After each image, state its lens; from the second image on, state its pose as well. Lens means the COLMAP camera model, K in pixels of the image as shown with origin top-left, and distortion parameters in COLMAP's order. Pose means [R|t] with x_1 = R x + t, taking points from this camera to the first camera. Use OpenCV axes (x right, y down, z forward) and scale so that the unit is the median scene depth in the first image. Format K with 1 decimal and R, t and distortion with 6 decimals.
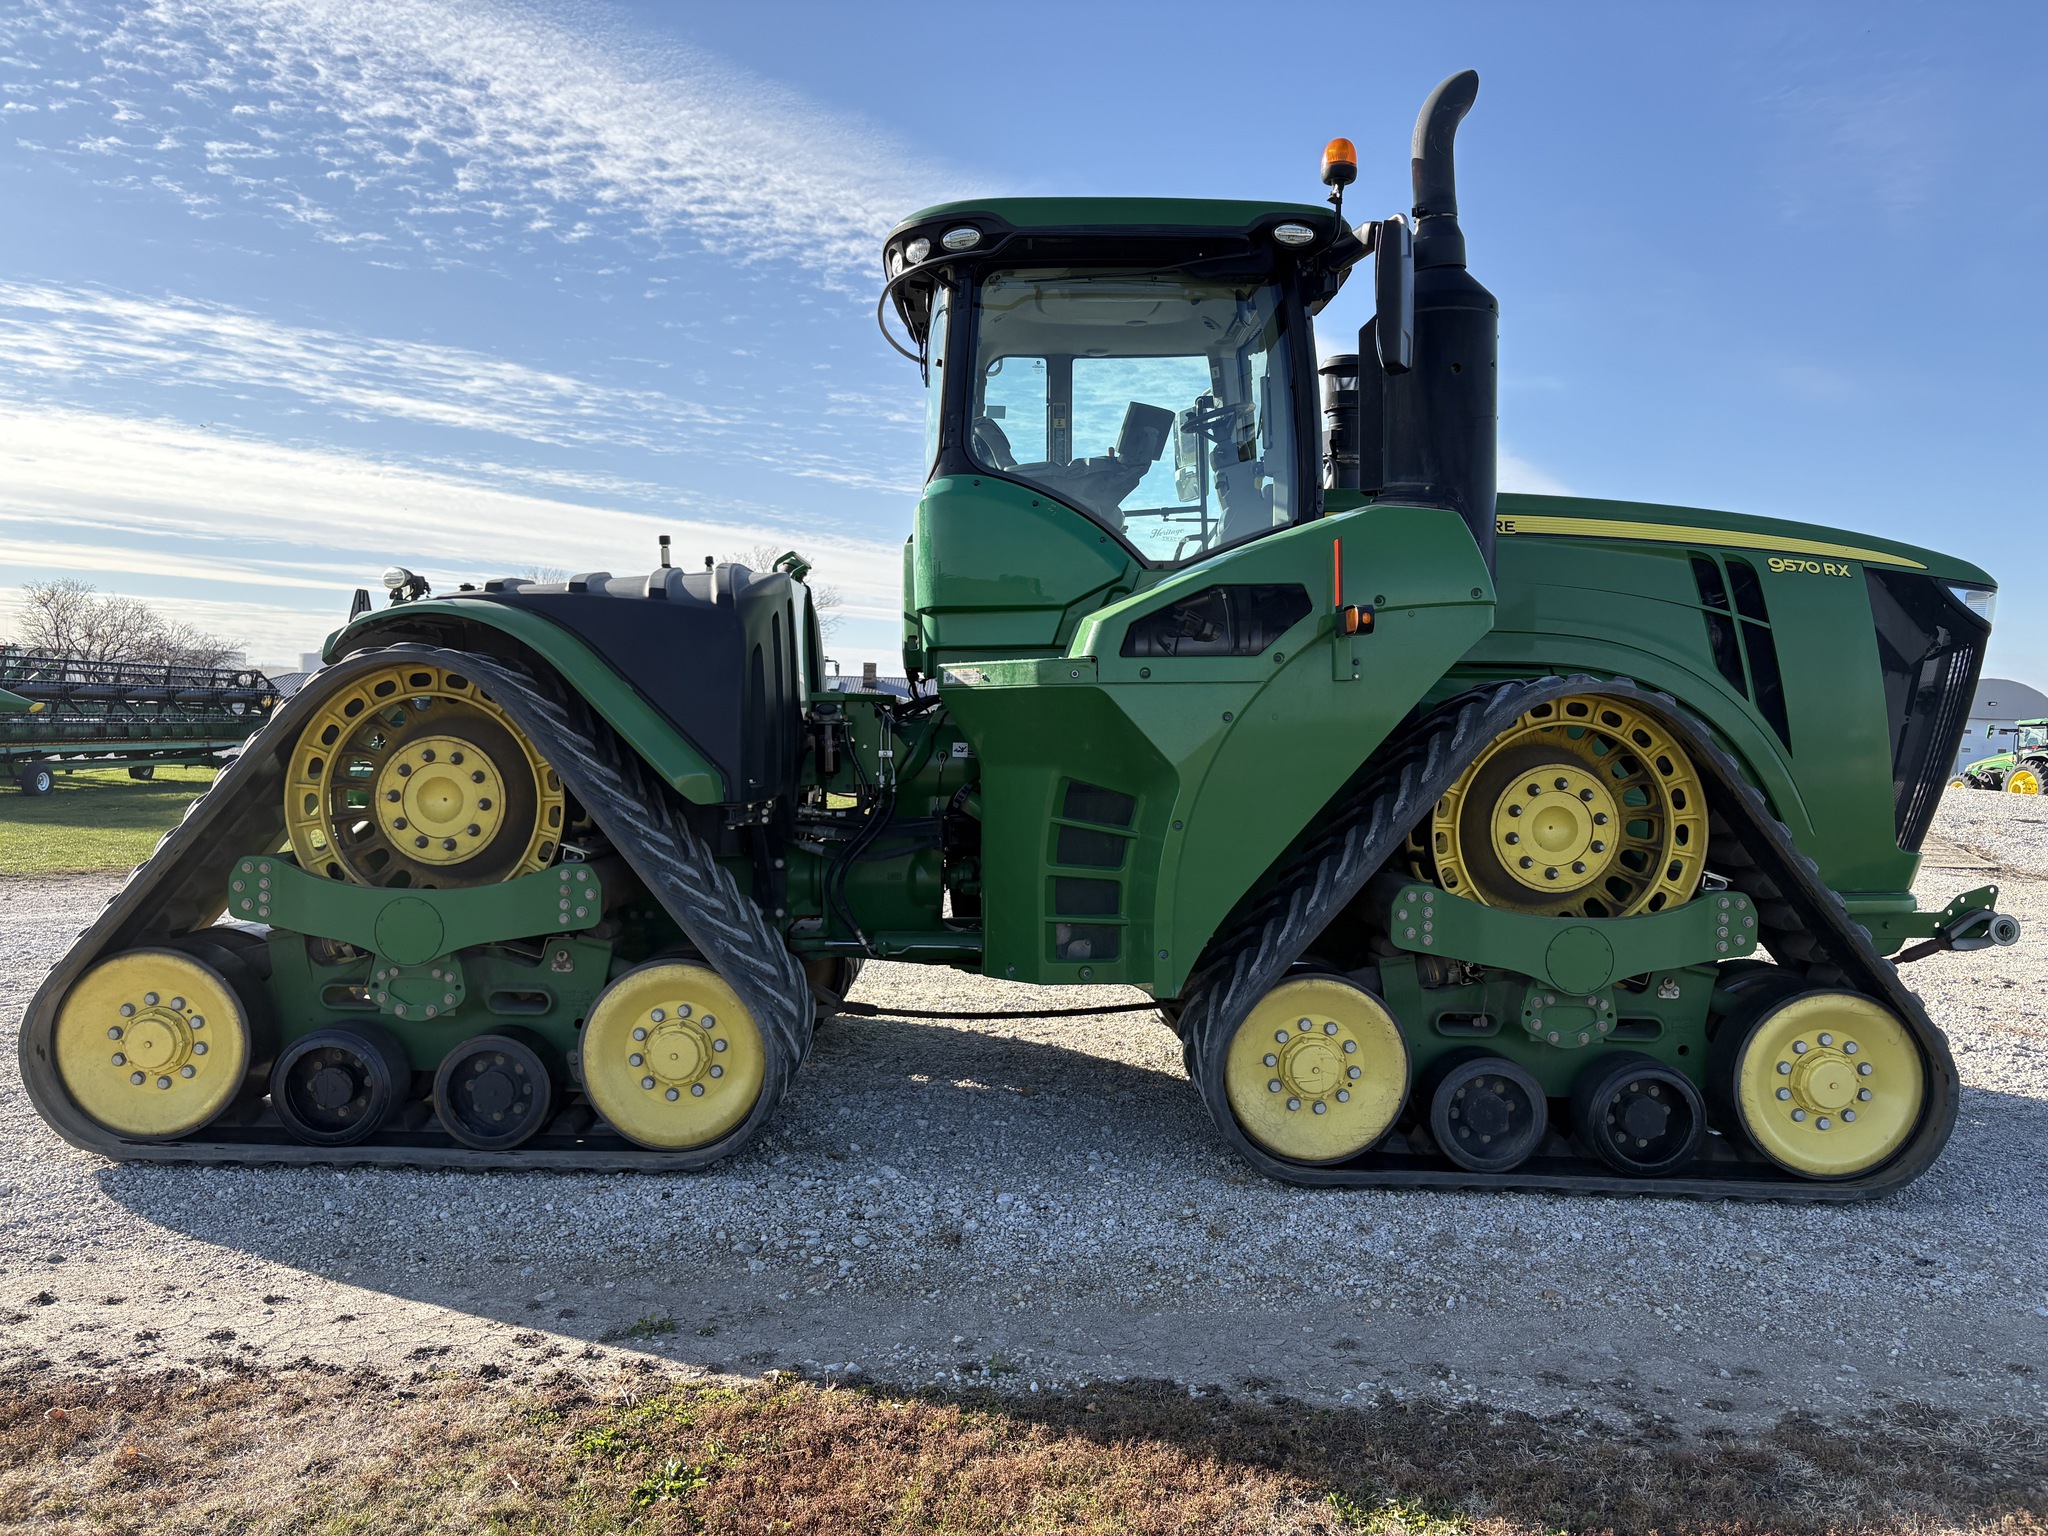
lens RADIAL K [[1569.0, 0, 982.3], [0, 1569.0, 766.0], [0, 0, 1]] dist [0.044980, -0.044351]
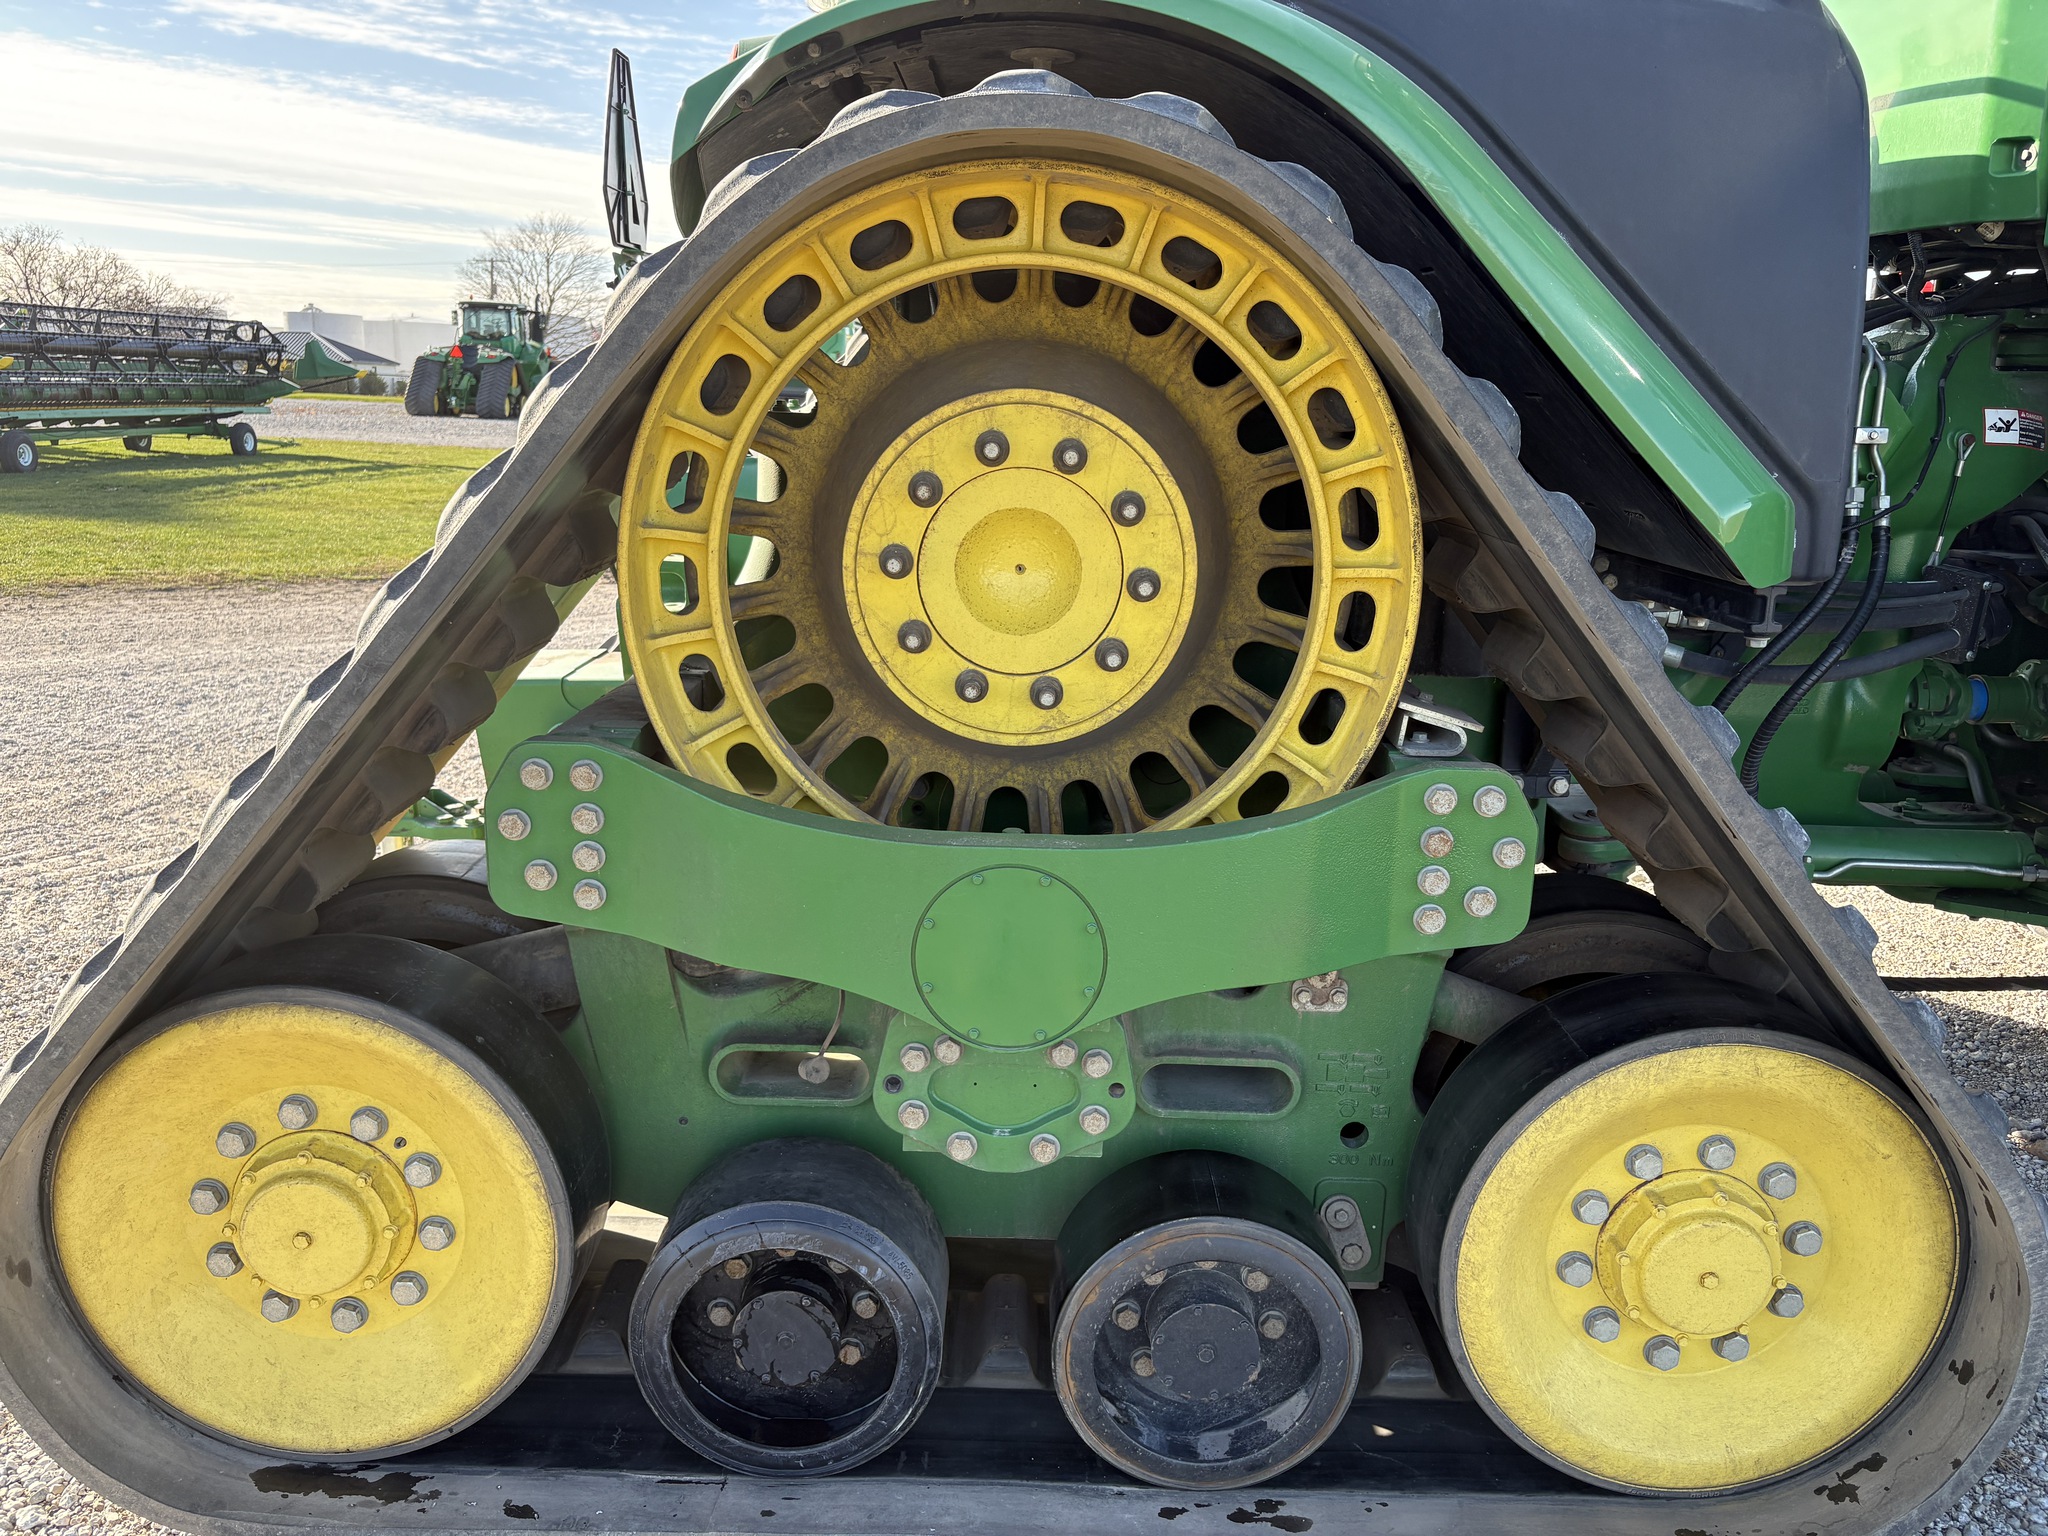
lens RADIAL K [[1569.0, 0, 988.8], [0, 1569.0, 784.6], [0, 0, 1]] dist [0.044980, -0.044351]
pose [[0.999994, 0.002441, -0.002483, -0.349357], [-0.001847, 0.976363, 0.216130, -0.009005], [0.002952, -0.216125, 0.976361, 0.632692]]
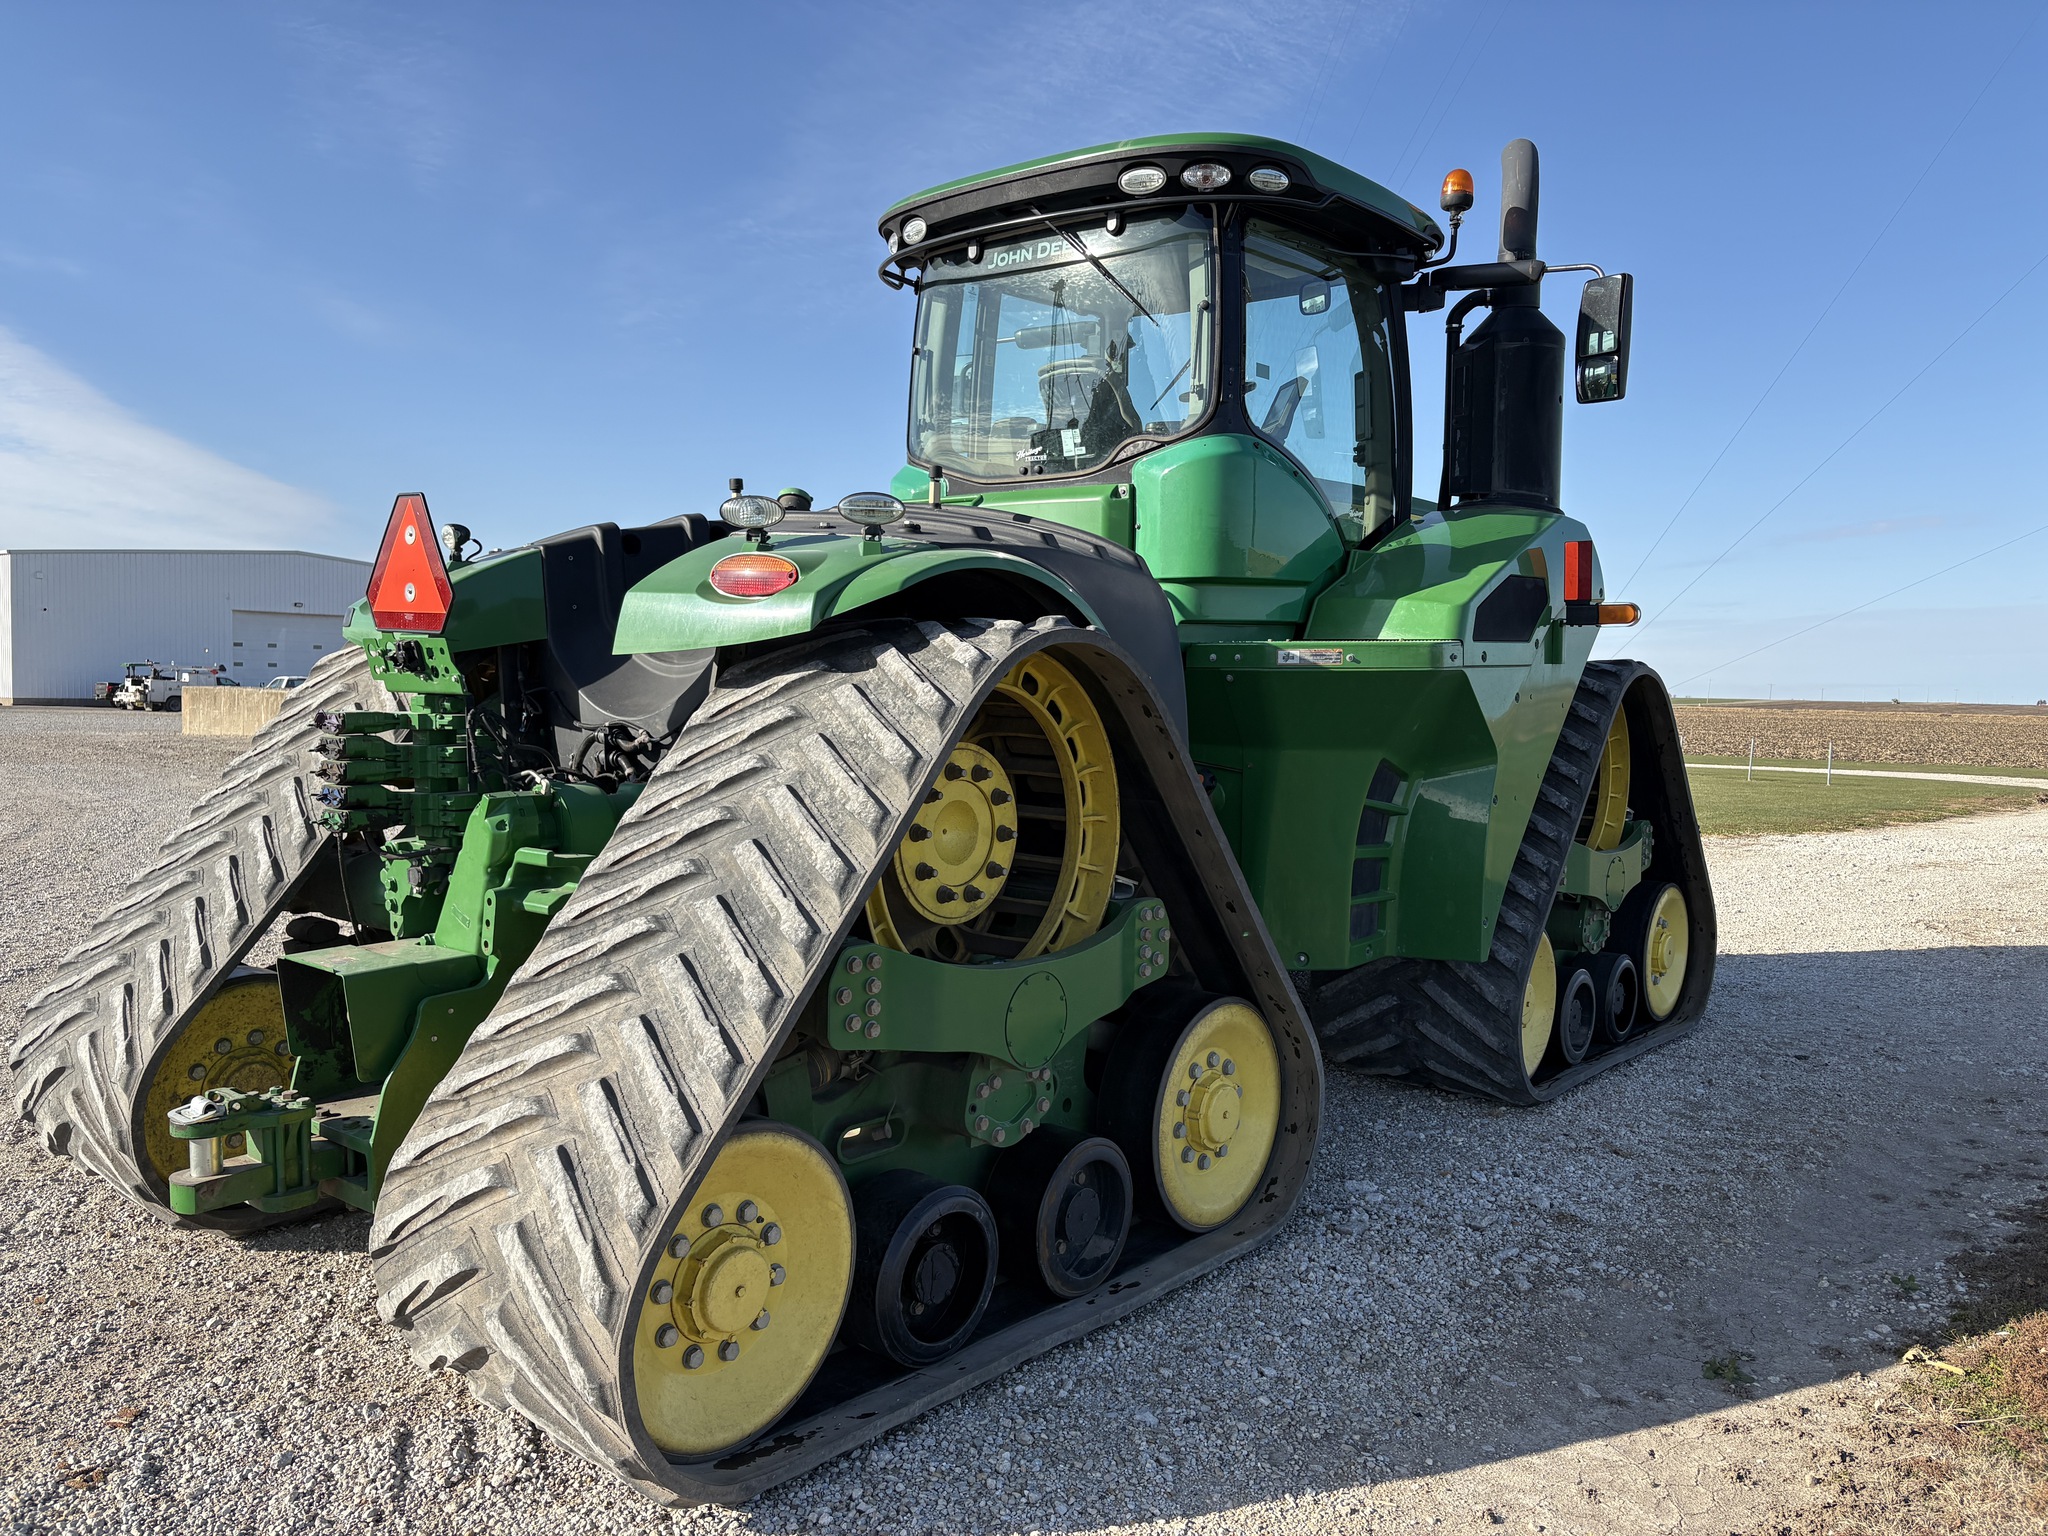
lens RADIAL K [[1569.0, 0, 1024.5], [0, 1569.0, 762.2], [0, 0, 1]] dist [0.044980, -0.044351]
pose [[0.643712, -0.052415, 0.763471, -0.861493], [0.015328, 0.998335, 0.055616, -0.049105], [-0.765114, -0.024099, 0.643444, 0.523775]]
